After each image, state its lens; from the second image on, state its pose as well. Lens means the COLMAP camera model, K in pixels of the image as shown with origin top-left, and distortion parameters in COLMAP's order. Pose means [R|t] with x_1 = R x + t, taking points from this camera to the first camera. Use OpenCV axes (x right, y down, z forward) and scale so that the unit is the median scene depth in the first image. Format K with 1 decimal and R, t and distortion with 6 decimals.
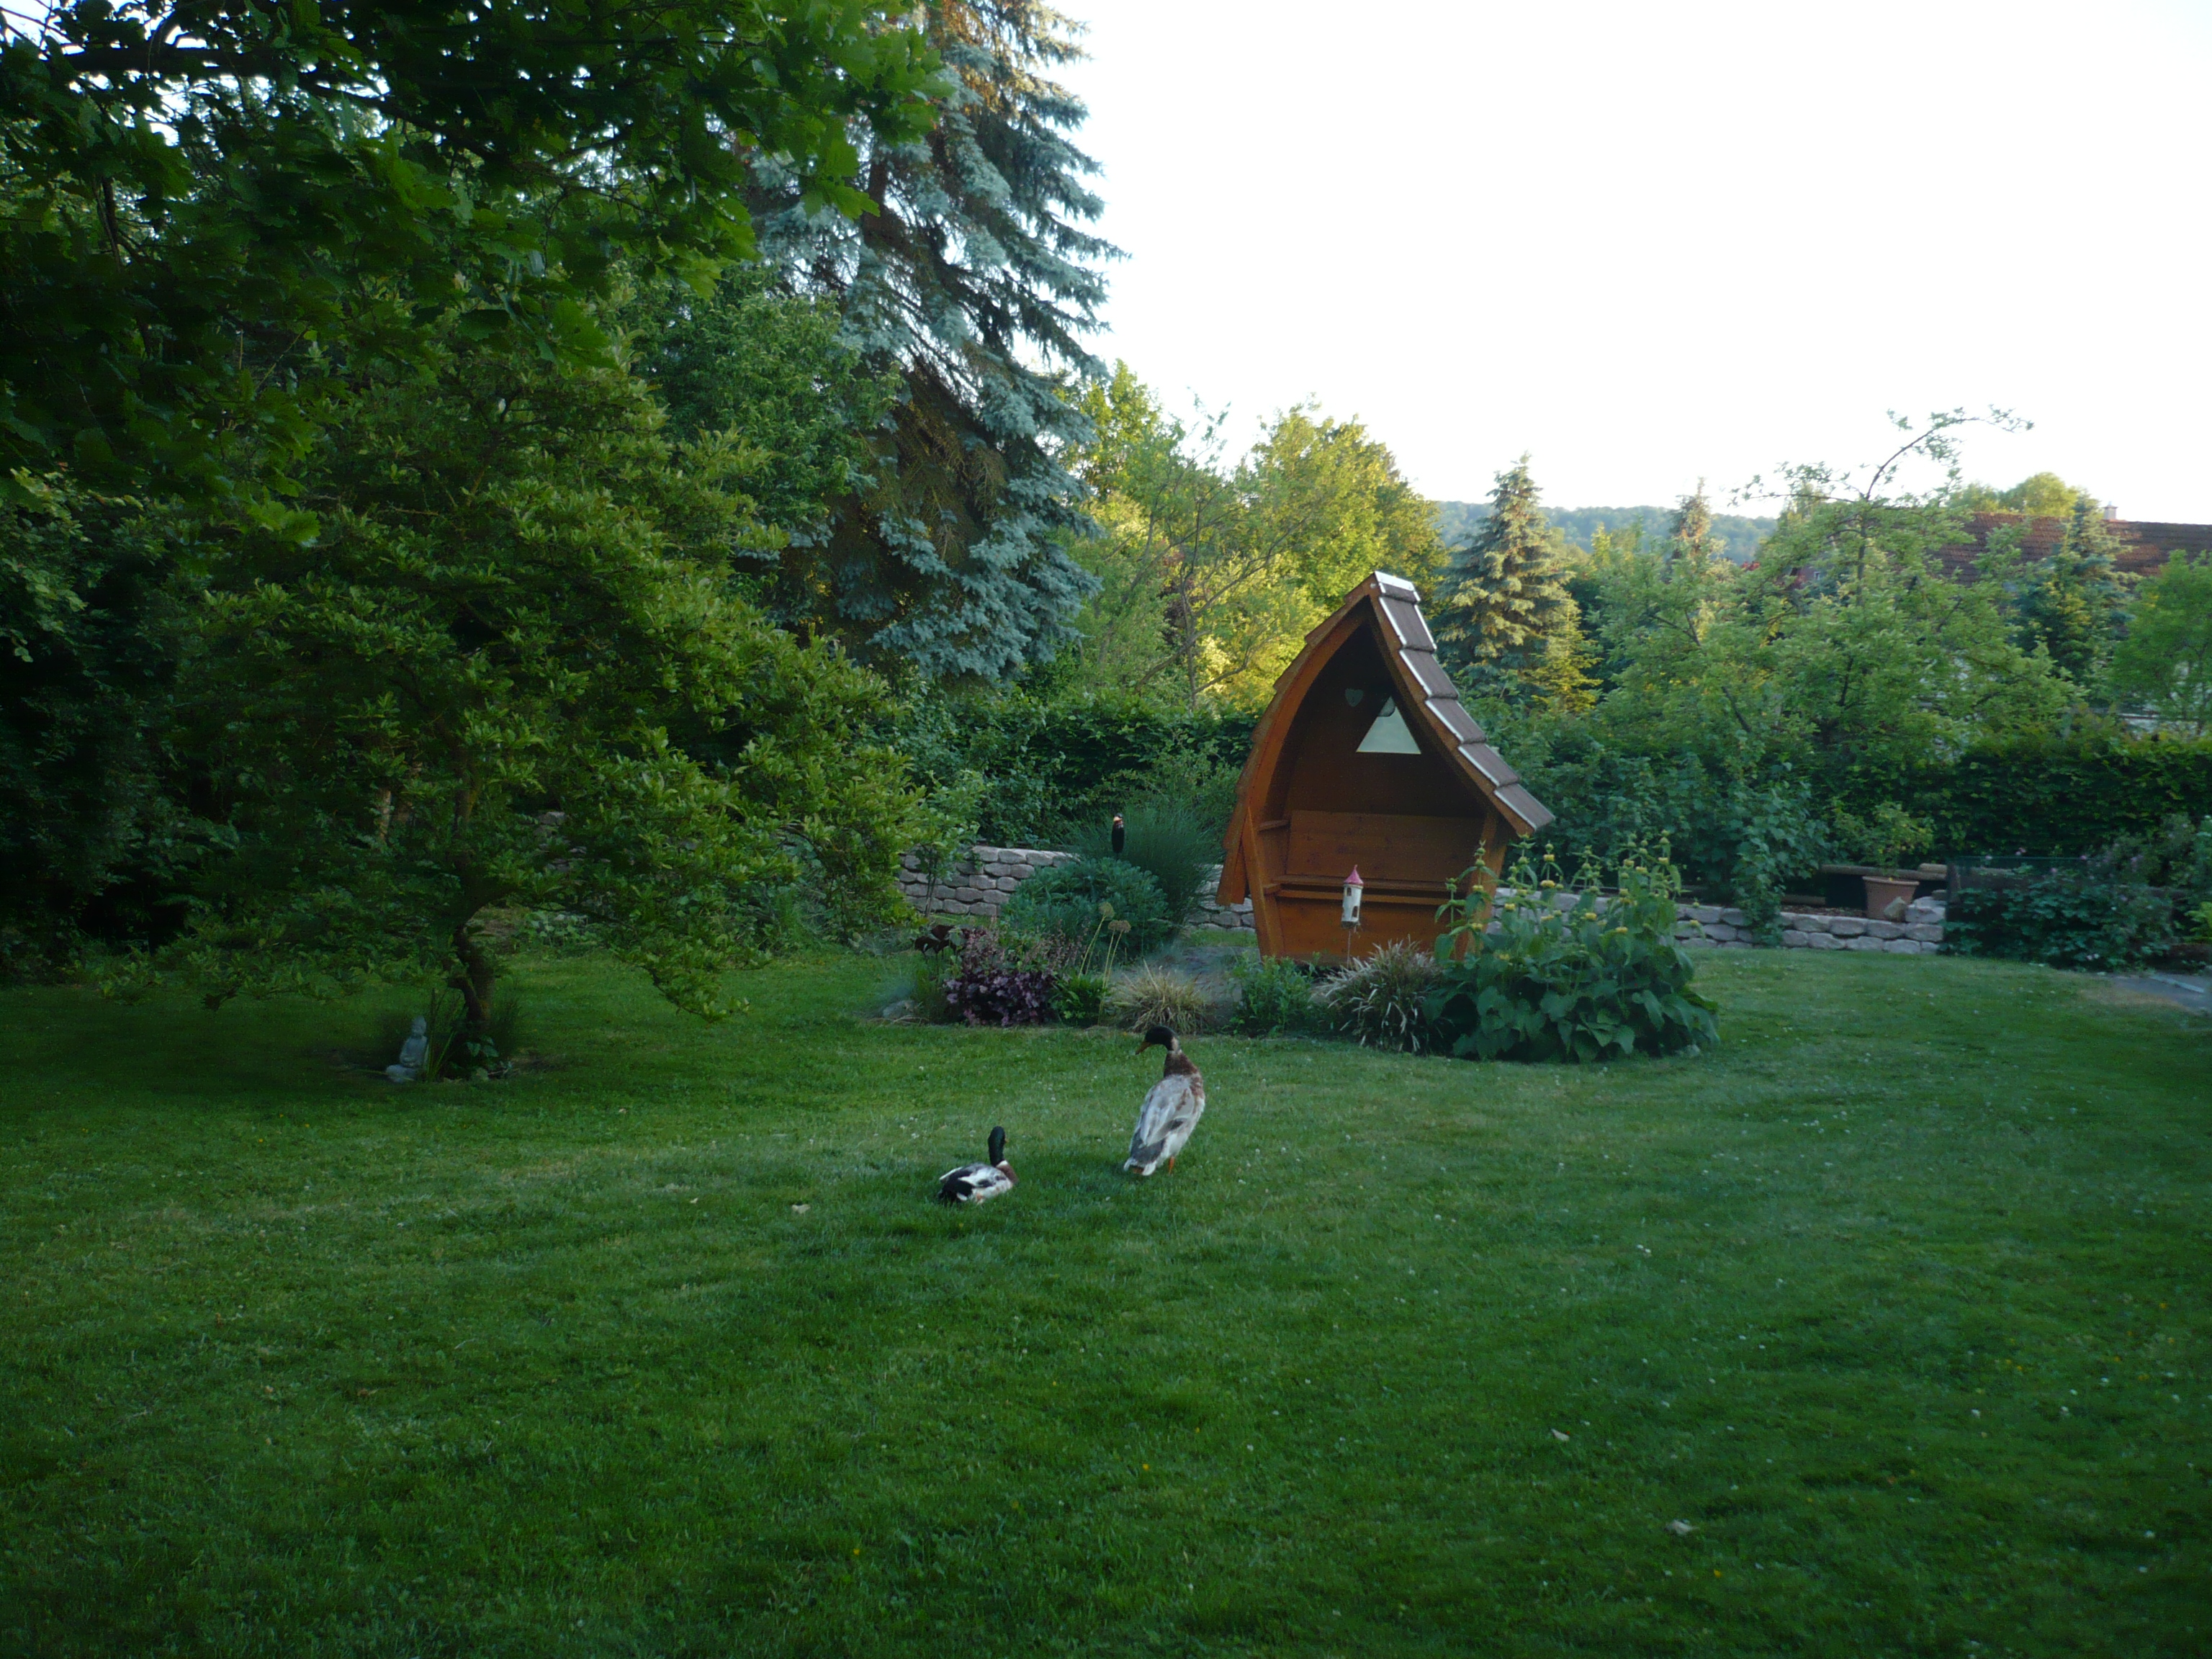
lens RADIAL K [[2315.2, 0, 1106.0], [0, 2315.2, 829.5], [0, 0, 1]] dist [-0.106793, 0.061013]
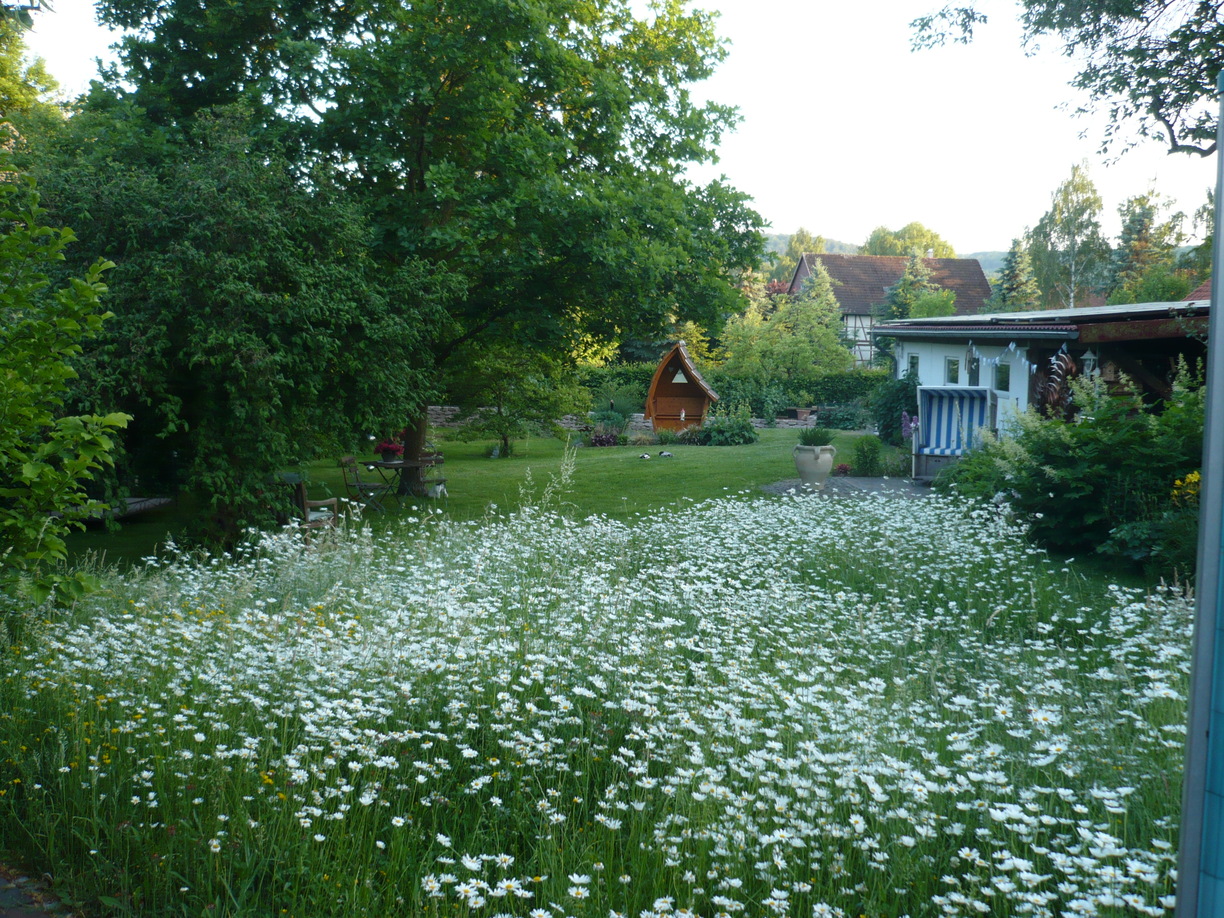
lens RADIAL K [[1281.1, 0, 612.0], [0, 1281.1, 459.0], [0, 0, 1]] dist [-0.106793, 0.061013]
pose [[0.989221, -0.038826, 0.141190, -0.301231], [0.033477, 0.998636, 0.040068, 0.007045], [-0.142553, -0.034910, 0.989171, -1.155995]]
